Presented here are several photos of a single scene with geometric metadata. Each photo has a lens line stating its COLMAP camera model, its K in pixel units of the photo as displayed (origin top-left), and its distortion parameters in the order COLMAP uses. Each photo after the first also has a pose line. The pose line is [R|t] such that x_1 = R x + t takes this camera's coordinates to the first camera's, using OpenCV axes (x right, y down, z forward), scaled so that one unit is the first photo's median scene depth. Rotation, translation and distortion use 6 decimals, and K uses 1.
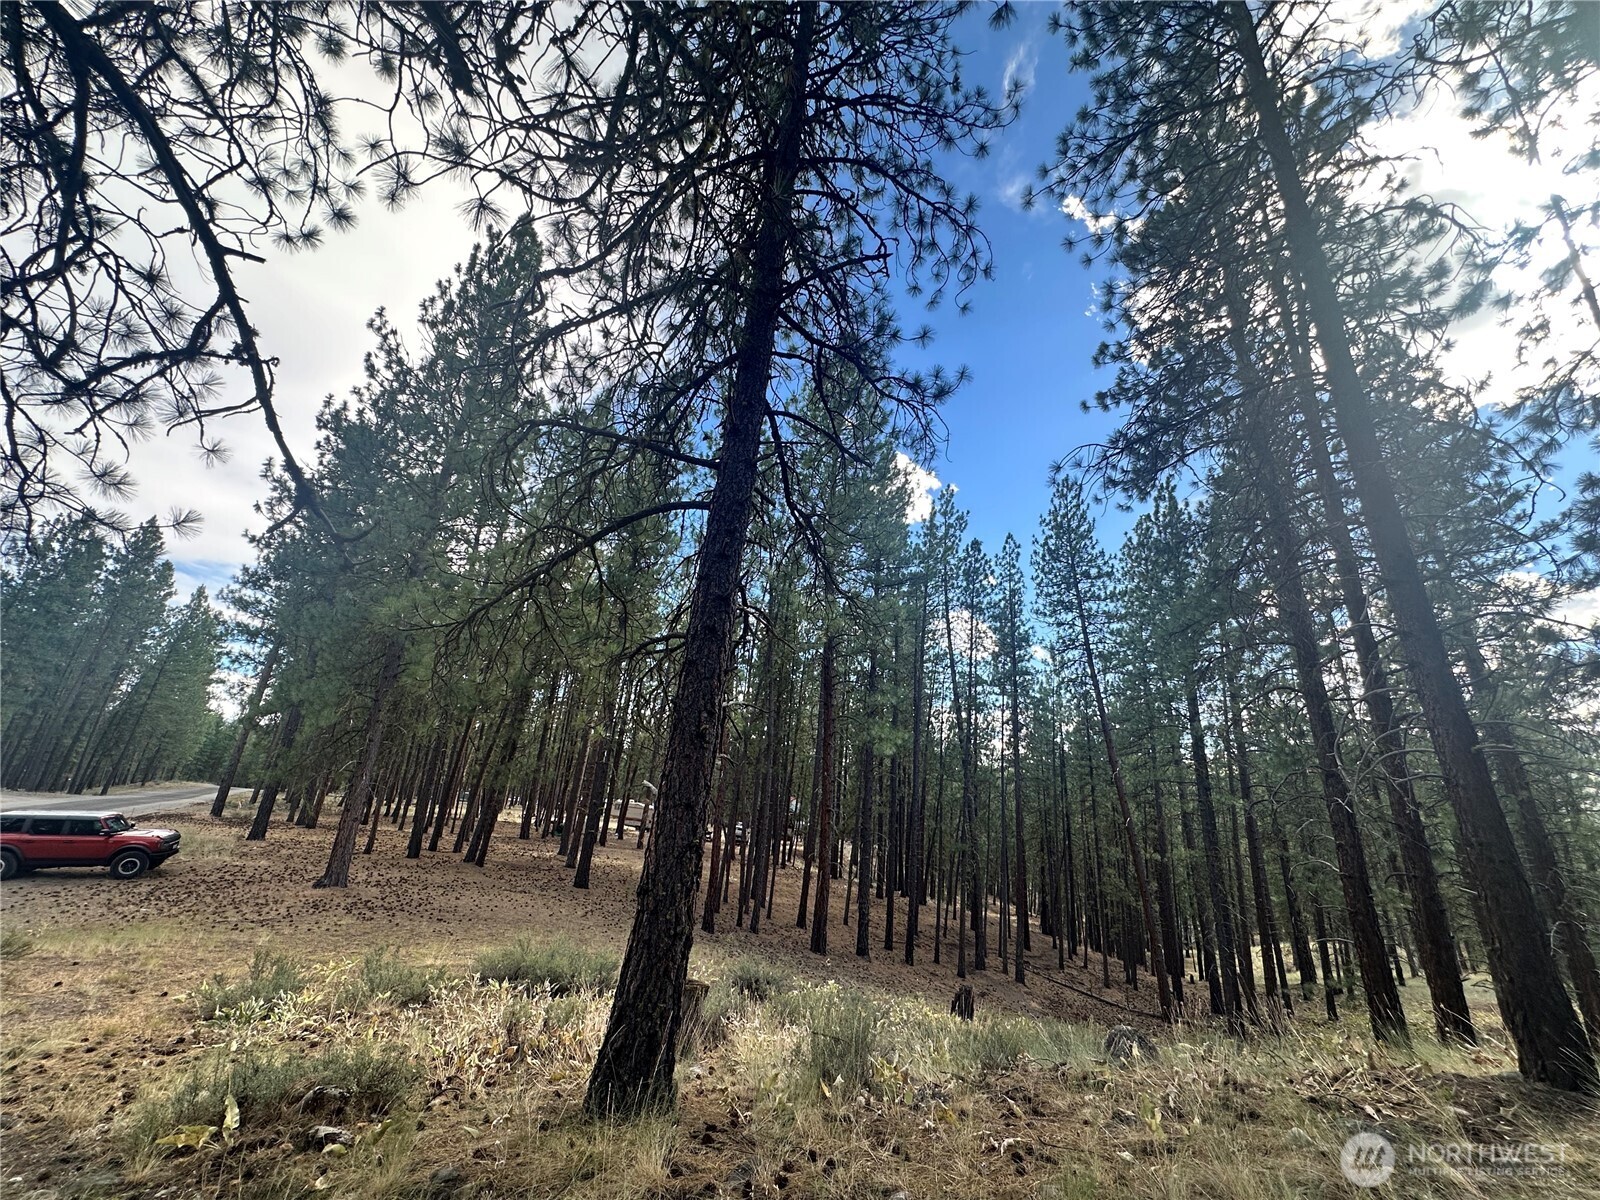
lens RADIAL K [[643.6, 0, 802.0], [0, 643.6, 599.6], [0, 0, 1]] dist [-0.000642, -0.000020]
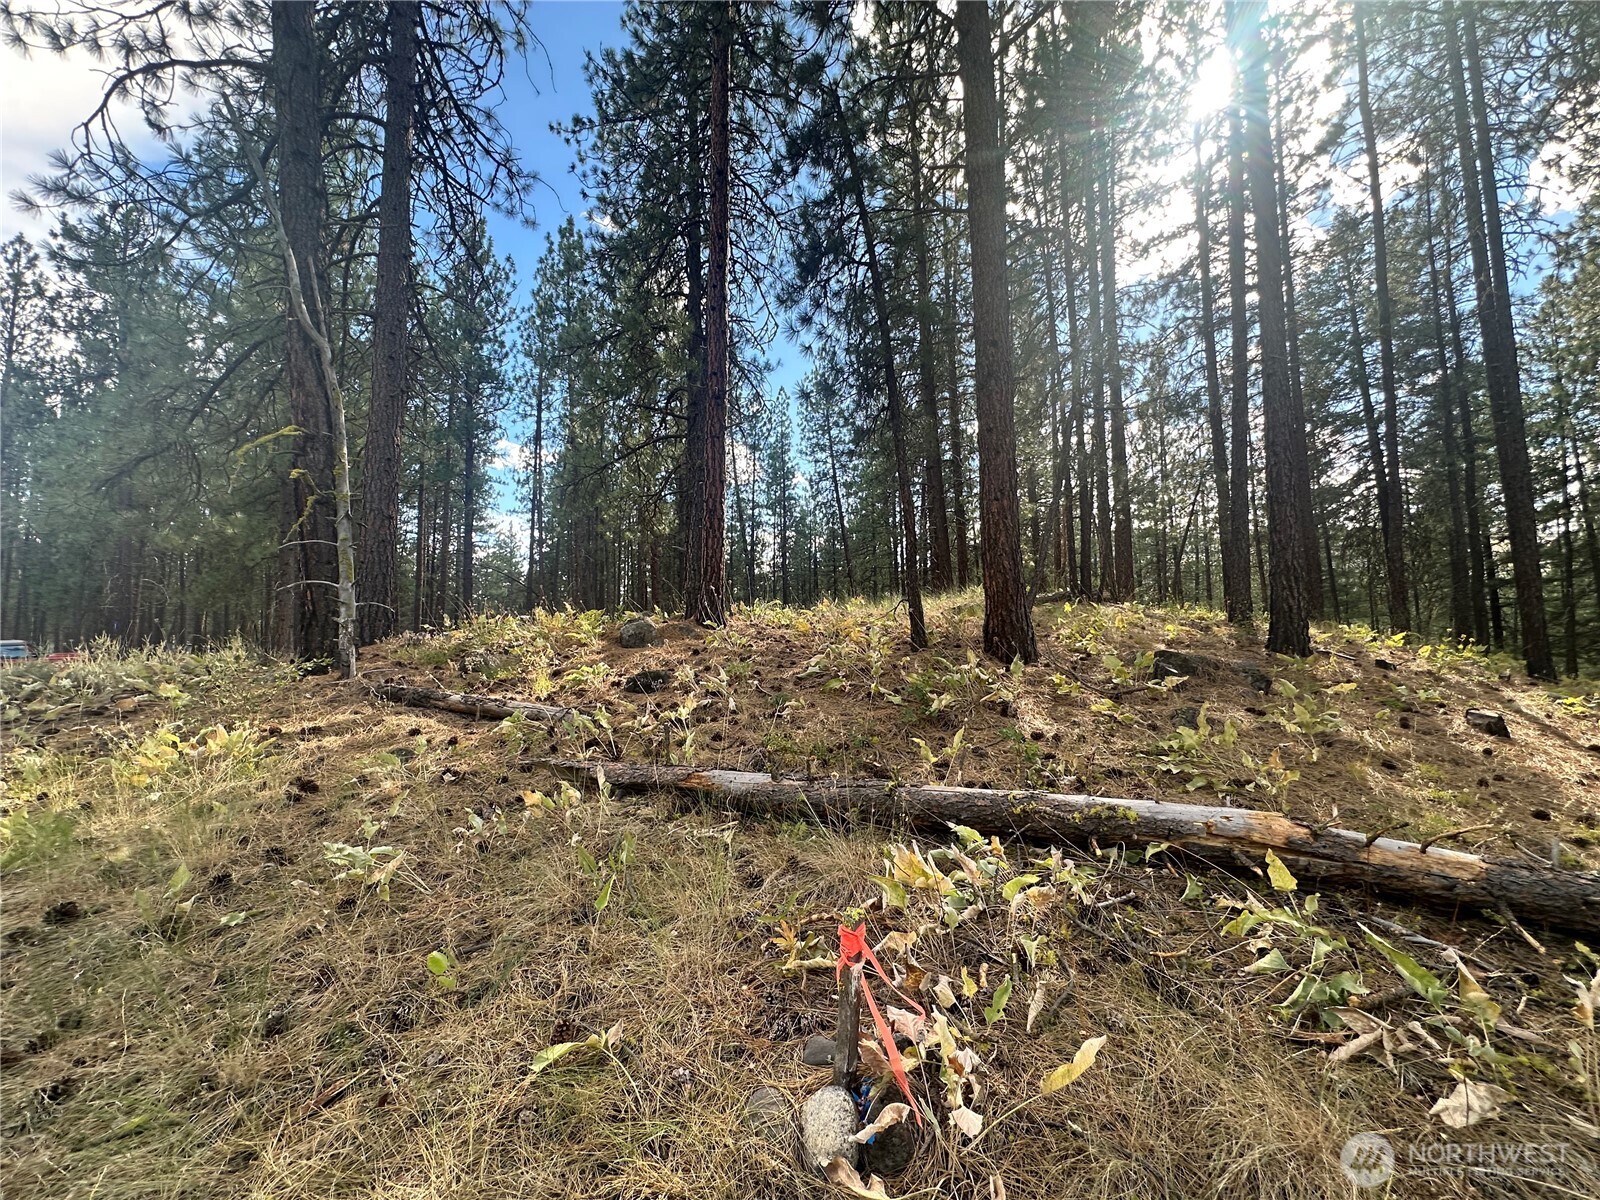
lens RADIAL K [[643.6, 0, 799.8], [0, 643.6, 597.6], [0, 0, 1]] dist [-0.000642, -0.000020]
pose [[0.937584, -0.068034, 0.341038, -0.103114], [-0.024069, 0.965629, 0.258806, -0.032413], [-0.346924, -0.250861, 0.903721, -0.256140]]
